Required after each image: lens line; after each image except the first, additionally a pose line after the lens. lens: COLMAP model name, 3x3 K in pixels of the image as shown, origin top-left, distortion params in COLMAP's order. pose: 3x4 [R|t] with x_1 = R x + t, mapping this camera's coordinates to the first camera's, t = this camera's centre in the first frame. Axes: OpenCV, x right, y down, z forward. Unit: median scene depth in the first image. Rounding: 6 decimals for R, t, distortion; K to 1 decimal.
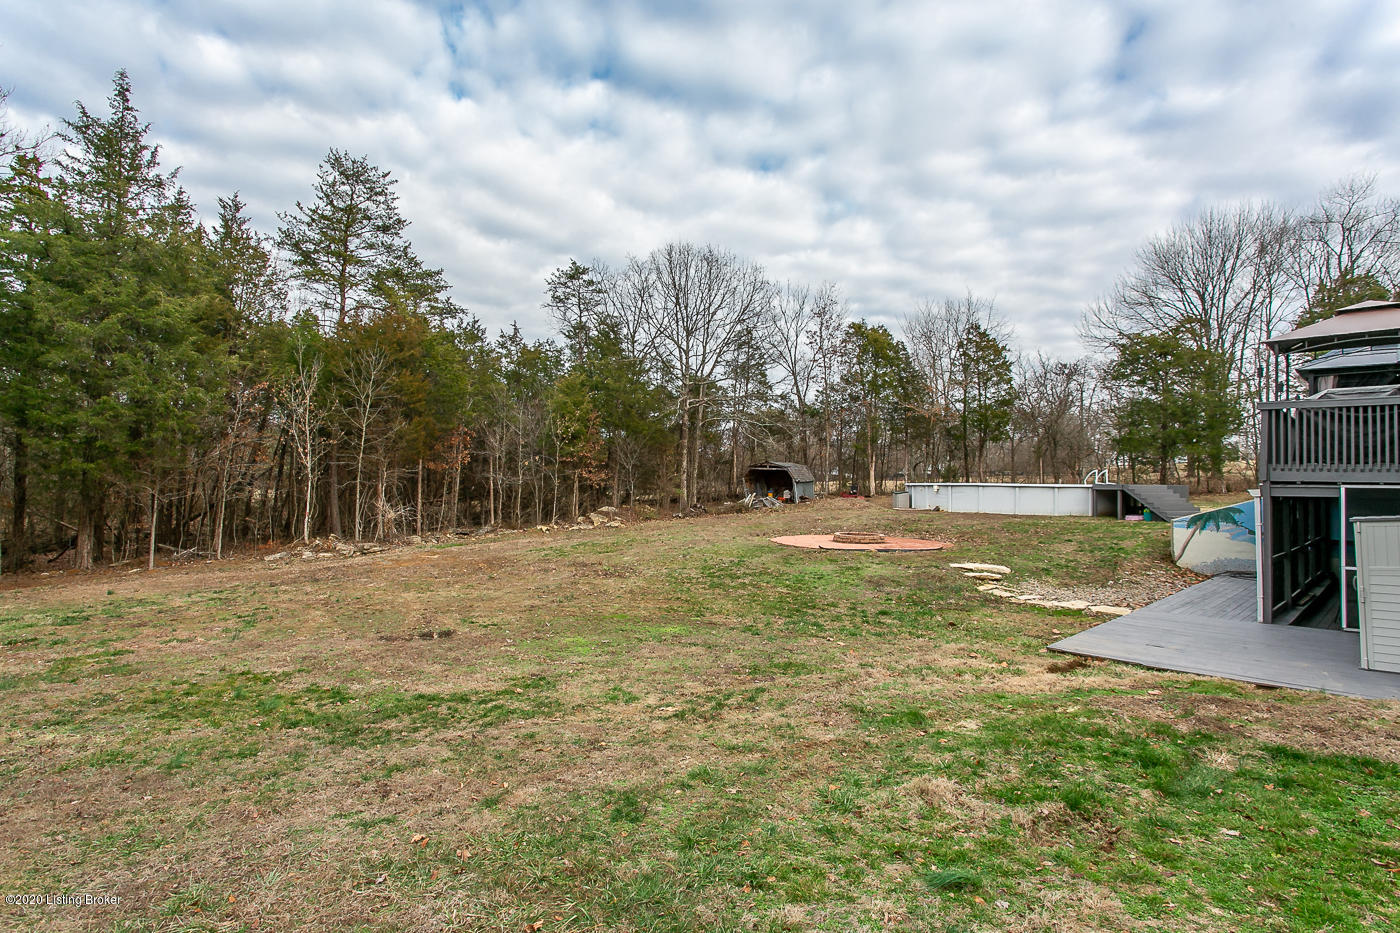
lens RADIAL K [[707.3, 0, 700.0], [0, 707.3, 466.5], [0, 0, 1]] dist [0.041674, 0.000229]
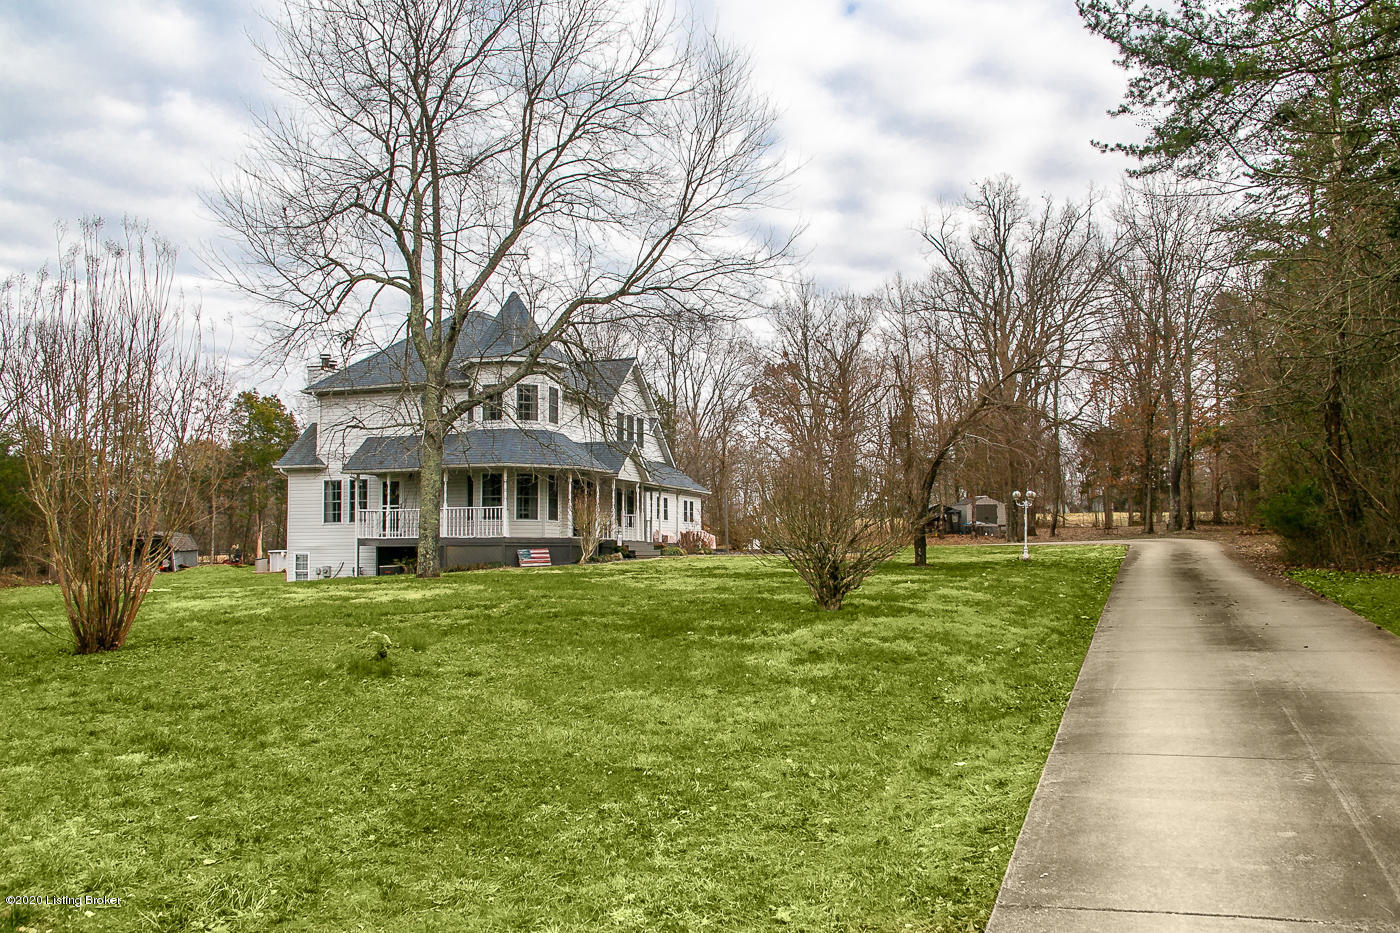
lens RADIAL K [[1286.4, 0, 700.0], [0, 1286.4, 466.5], [0, 0, 1]] dist [-0.004543, -0.003265]
pose [[0.900763, 0.014453, 0.434070, 0.011819], [0.008974, 0.998613, -0.051872, 0.003555], [-0.434218, 0.050620, 0.899384, -1.175986]]
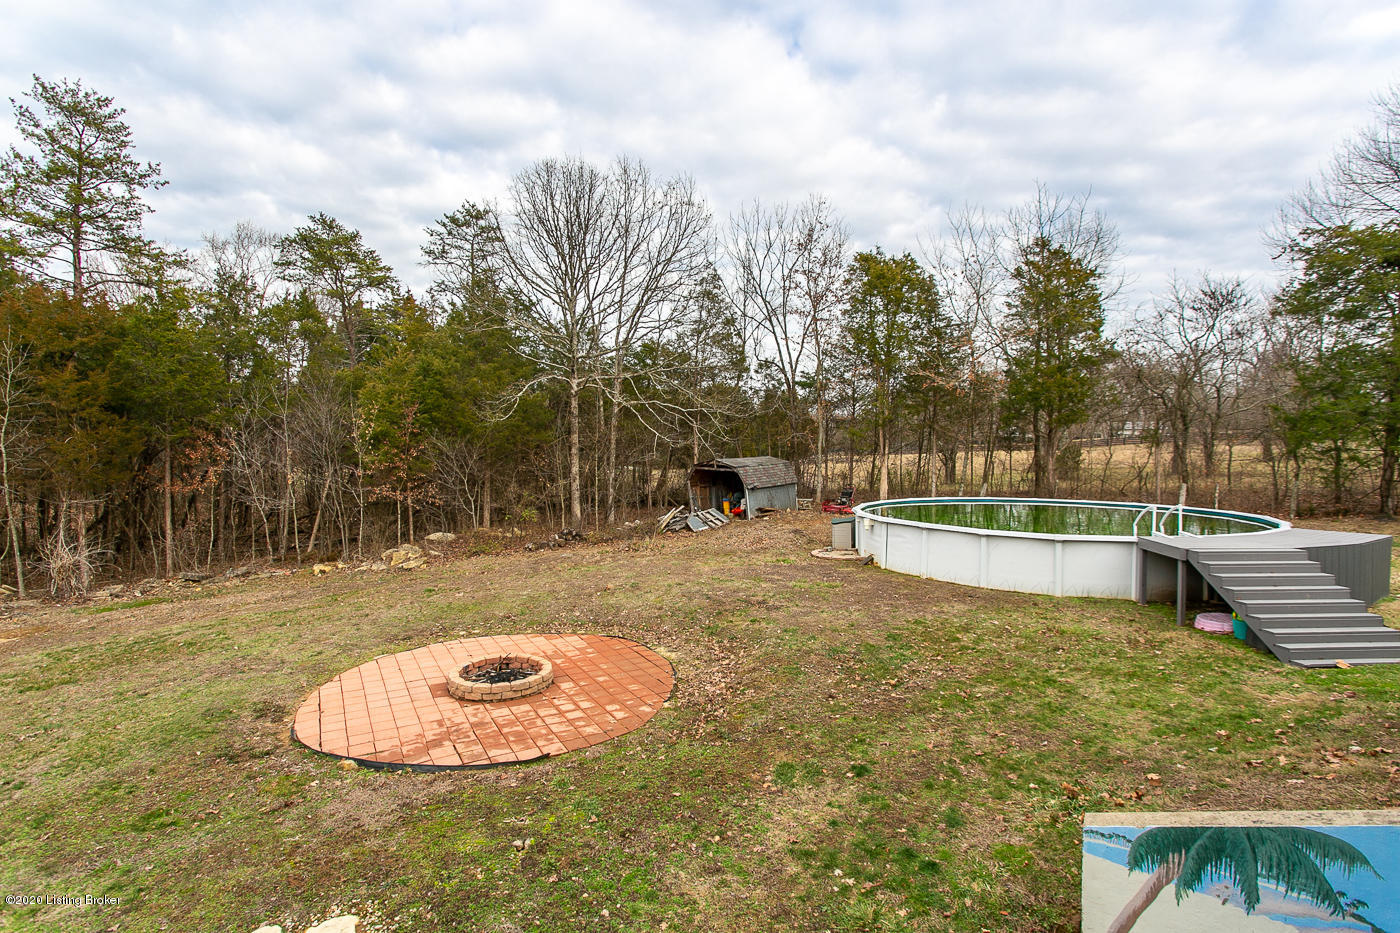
lens RADIAL K [[687.6, 0, 700.0], [0, 687.6, 466.5], [0, 0, 1]] dist [-0.002095, -0.000458]
pose [[0.961471, -0.002841, -0.274891, 0.319920], [0.017832, 0.998485, 0.052051, -0.041621], [0.274326, -0.054947, 0.960066, 0.389600]]
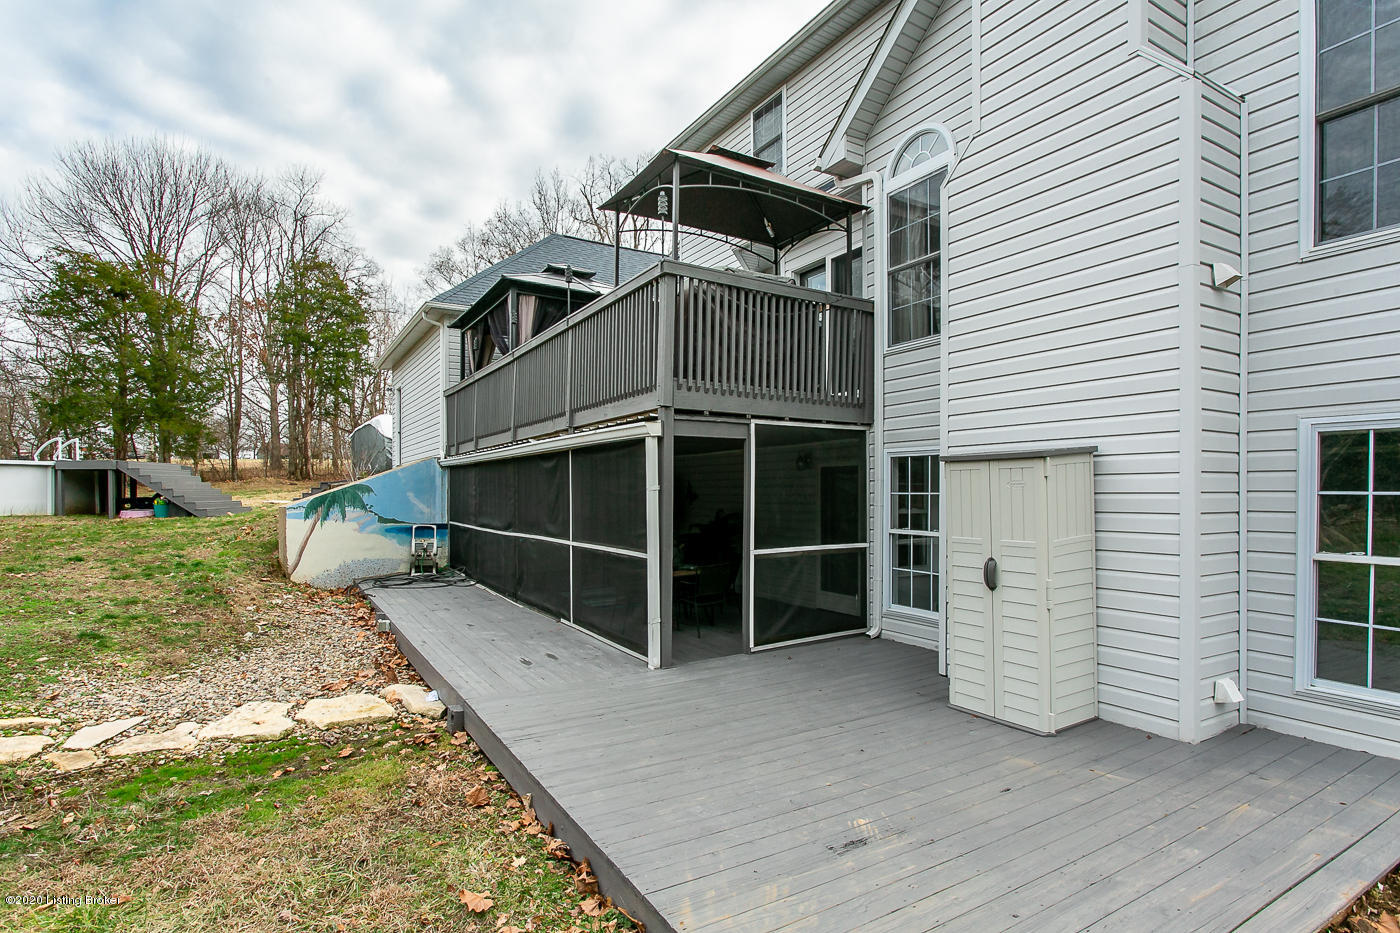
lens RADIAL K [[715.5, 0, 699.2], [0, 715.5, 483.8], [0, 0, 1]] dist [0.001427, 0.000136]
pose [[0.237947, 0.001909, 0.971276, 0.086209], [-0.020509, 0.999785, 0.003060, 0.025285], [-0.971062, -0.020648, 0.237935, 0.283681]]
